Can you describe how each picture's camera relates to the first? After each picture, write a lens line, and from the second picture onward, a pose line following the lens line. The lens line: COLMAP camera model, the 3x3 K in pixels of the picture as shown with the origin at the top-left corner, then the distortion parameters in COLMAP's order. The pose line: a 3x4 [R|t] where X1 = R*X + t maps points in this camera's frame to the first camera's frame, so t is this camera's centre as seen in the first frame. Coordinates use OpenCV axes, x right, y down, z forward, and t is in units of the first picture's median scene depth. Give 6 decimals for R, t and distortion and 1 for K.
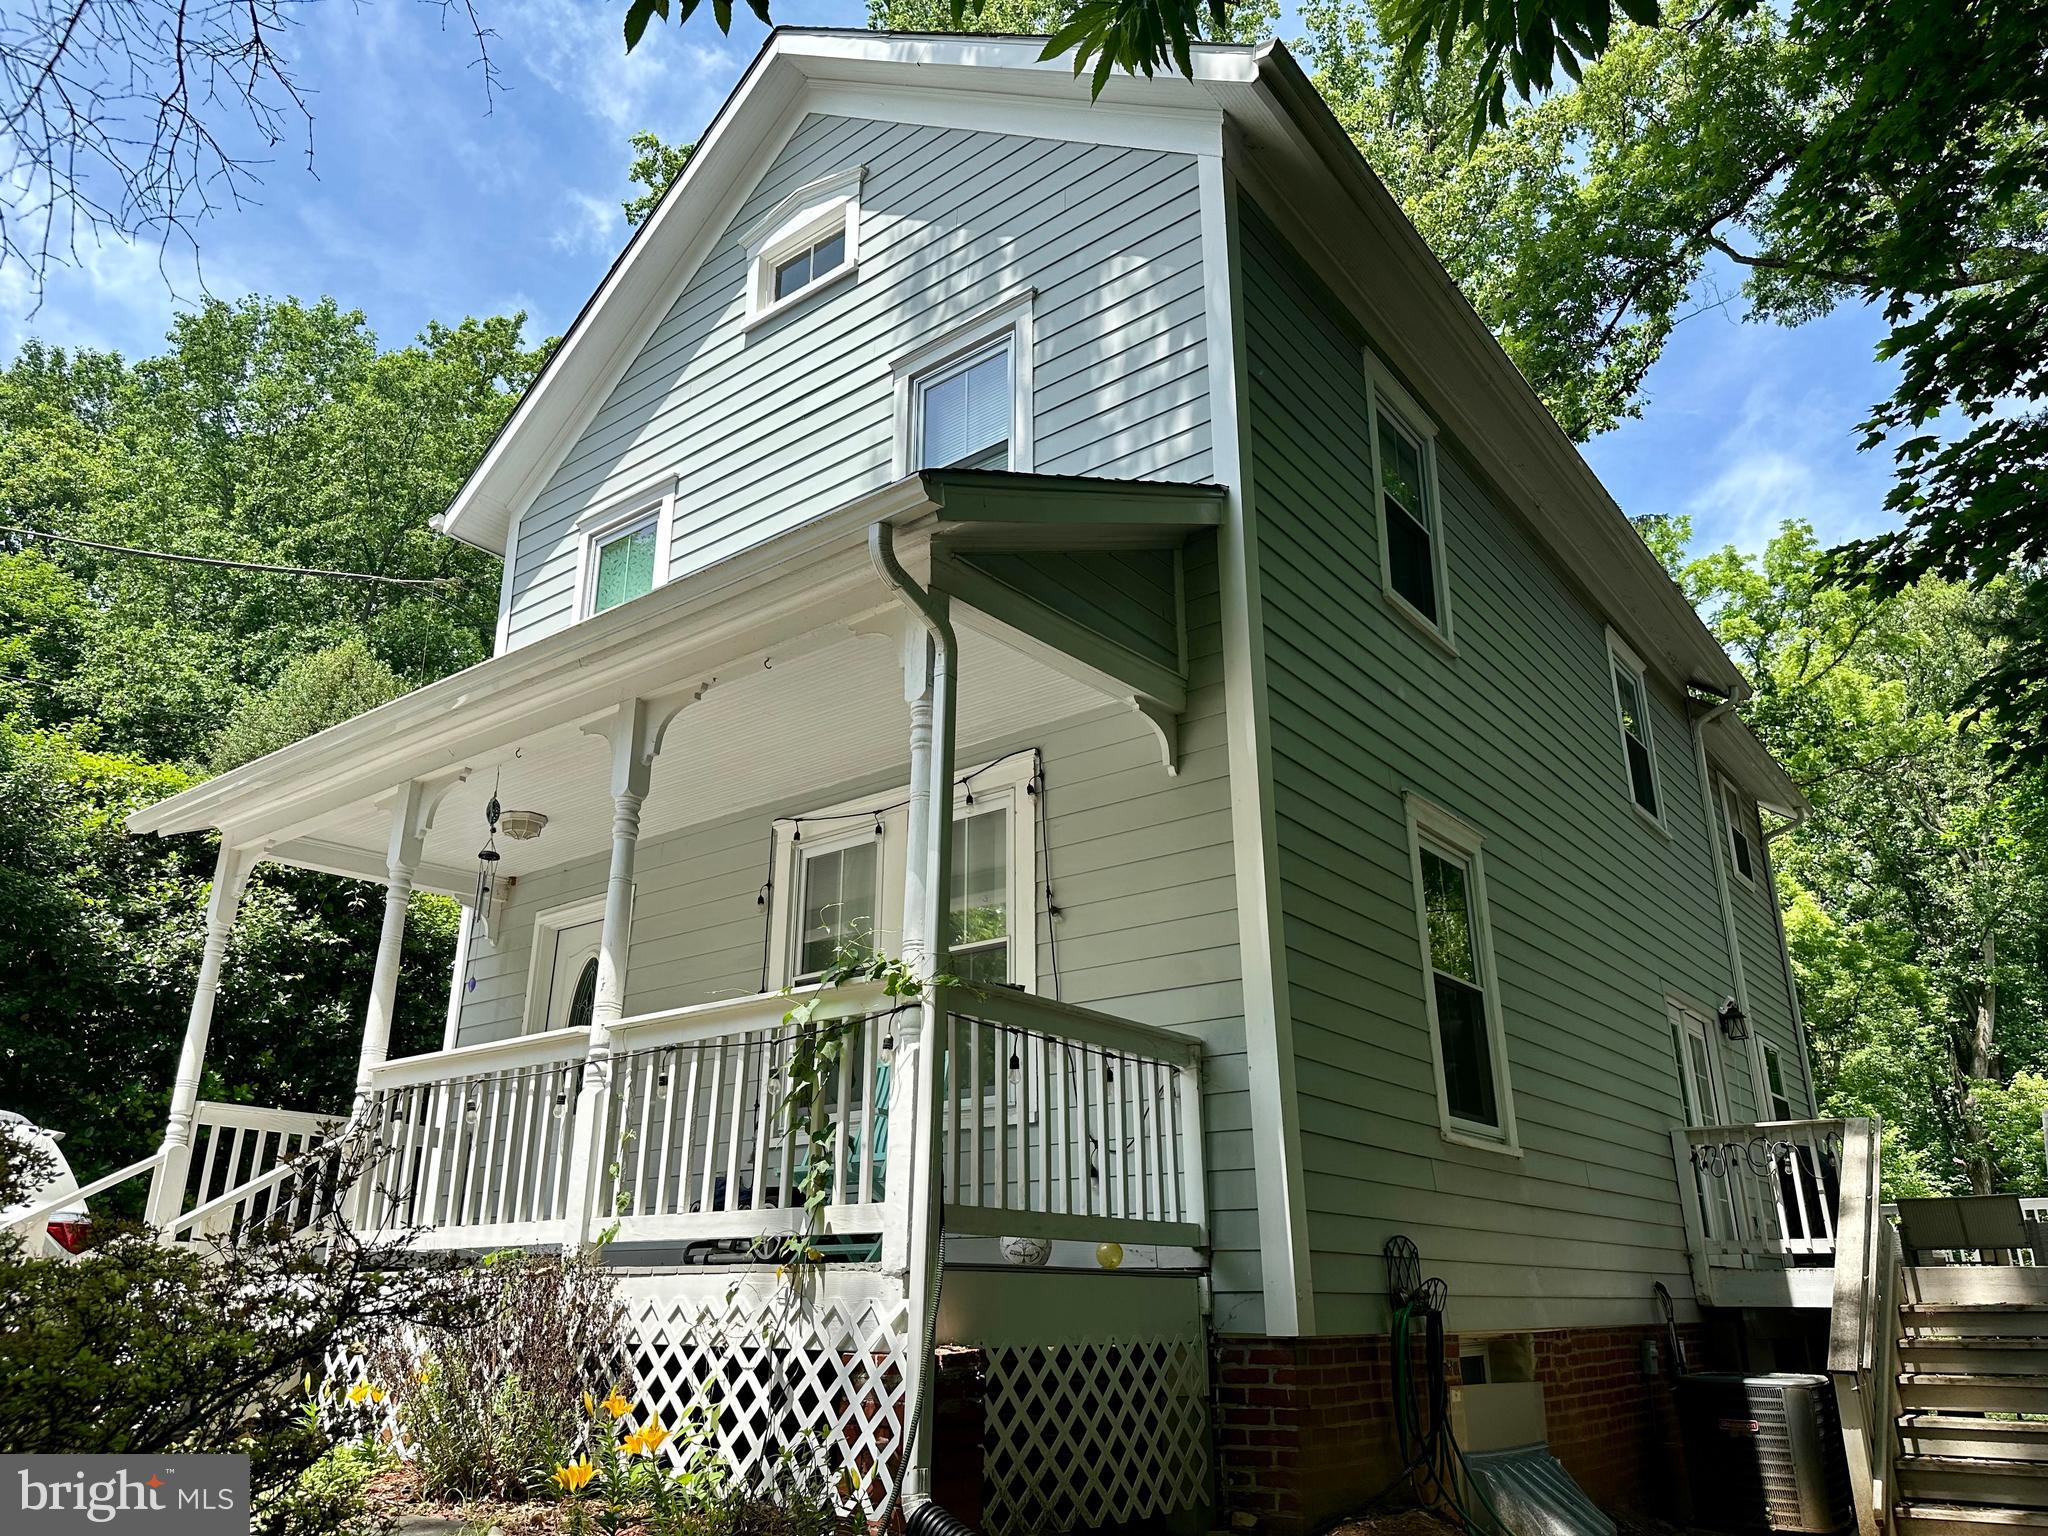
lens RADIAL K [[1422.9, 0, 1024.0], [0, 1422.9, 768.0], [0, 0, 1]] dist [0.066322, -0.099623]
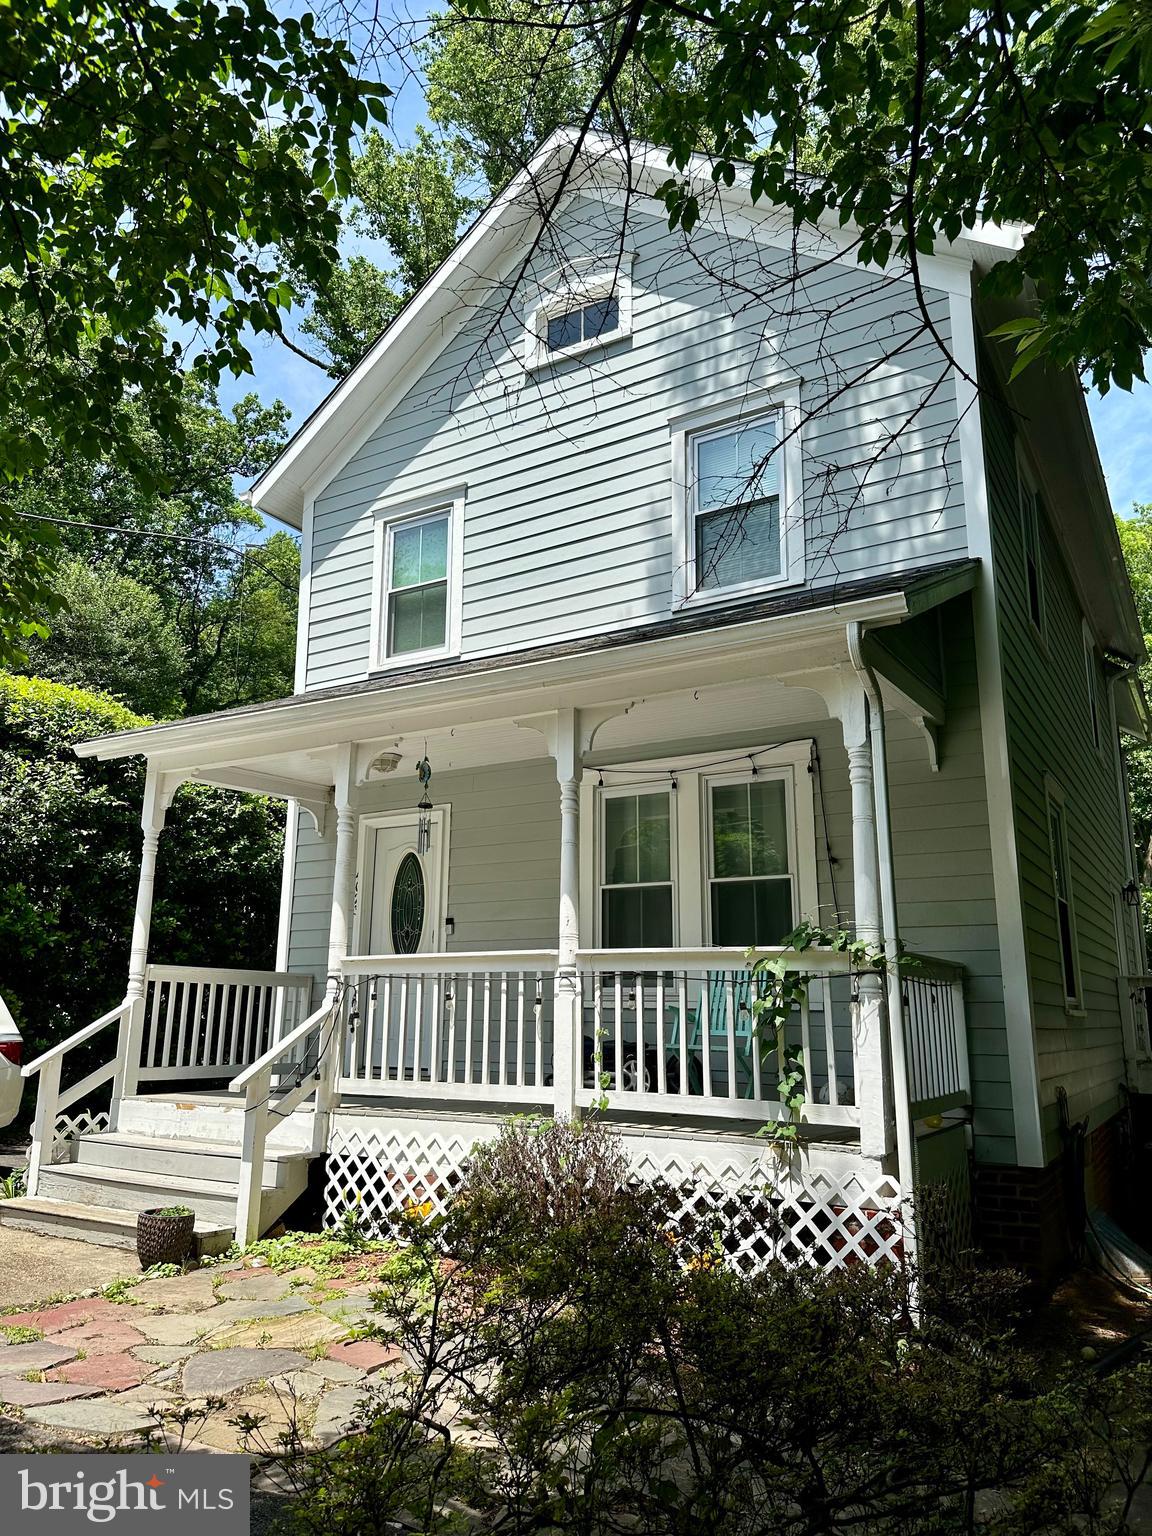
lens RADIAL K [[1067.2, 0, 576.0], [0, 1067.2, 768.0], [0, 0, 1]] dist [0.066322, -0.099623]
pose [[0.992912, 0.034280, 0.113804, -0.396164], [-0.048784, 0.990674, 0.127220, -0.125565], [-0.108382, -0.131870, 0.985324, -0.003868]]
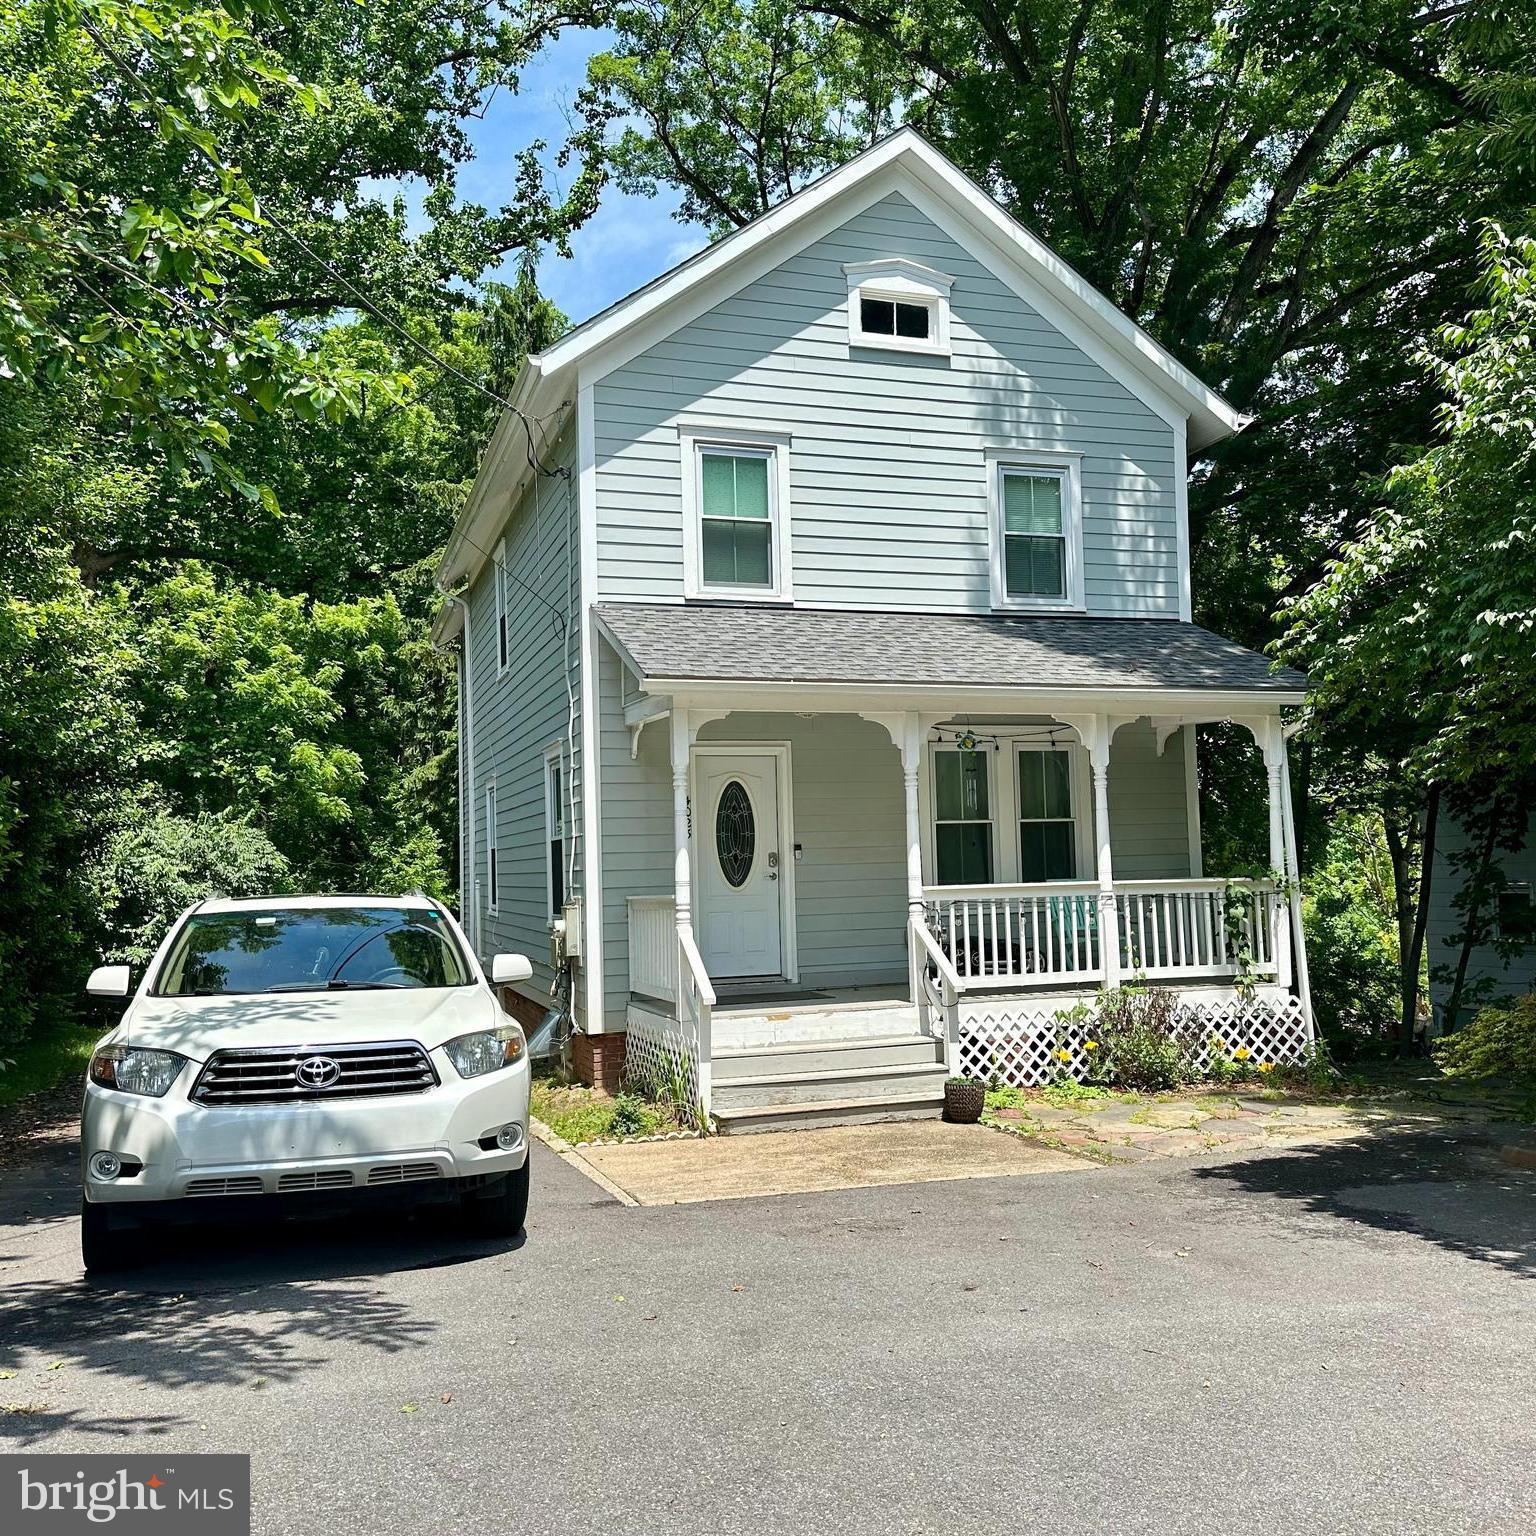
lens RADIAL K [[1443.3, 0, 768.0], [0, 1443.3, 768.0], [0, 0, 1]] dist [0.004259, 0.003873]
pose [[0.560259, 0.049439, 0.826841, -2.234110], [-0.265264, 0.956355, 0.122557, -0.100152], [-0.784694, -0.287995, 0.548921, 0.273593]]
